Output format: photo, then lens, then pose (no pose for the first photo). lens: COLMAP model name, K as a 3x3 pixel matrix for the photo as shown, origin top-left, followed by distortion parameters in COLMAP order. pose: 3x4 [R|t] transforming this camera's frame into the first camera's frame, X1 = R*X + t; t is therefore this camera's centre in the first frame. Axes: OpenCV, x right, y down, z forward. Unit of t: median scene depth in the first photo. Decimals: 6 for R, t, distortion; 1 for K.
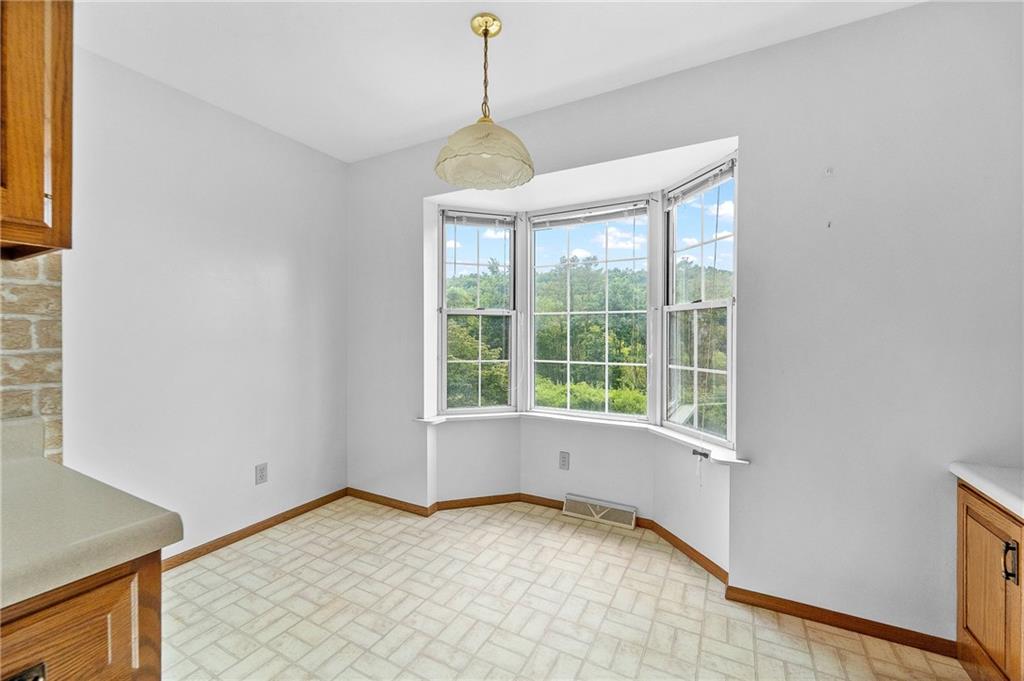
lens RADIAL K [[416.7, 0, 505.8], [0, 416.7, 339.7], [0, 0, 1]] dist [0.000254, 0.000069]
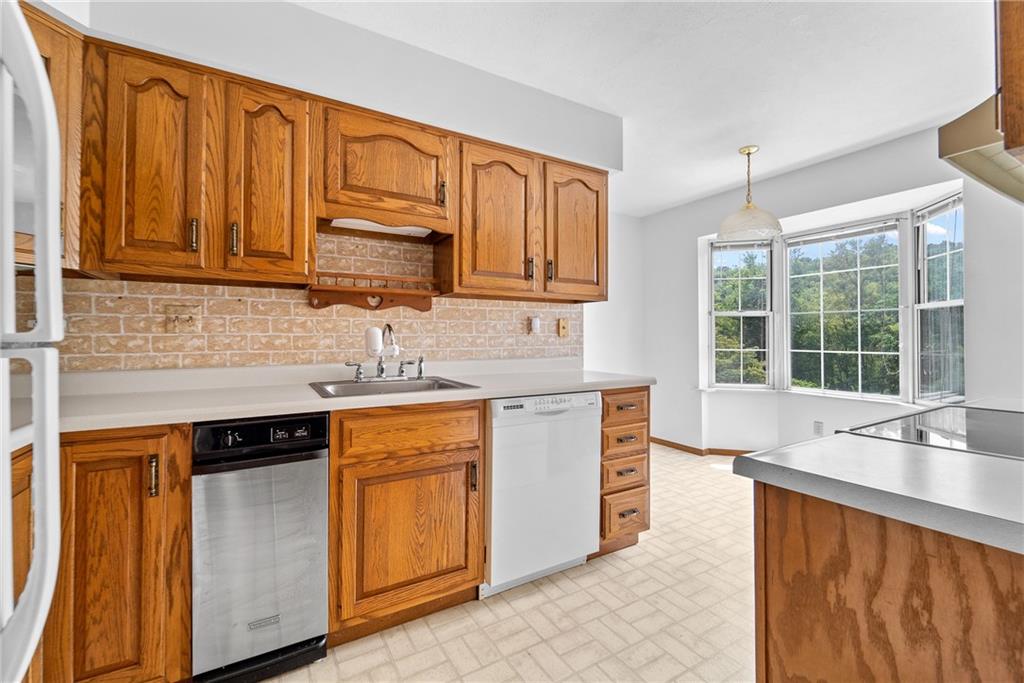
lens RADIAL K [[432.0, 0, 510.3], [0, 432.0, 334.8], [0, 0, 1]] dist [0.001086, -0.000115]
pose [[0.861124, -0.007182, -0.508344, 0.004158], [-0.001497, 0.999860, -0.016660, 0.028545], [0.508393, 0.015107, 0.860993, -0.636108]]
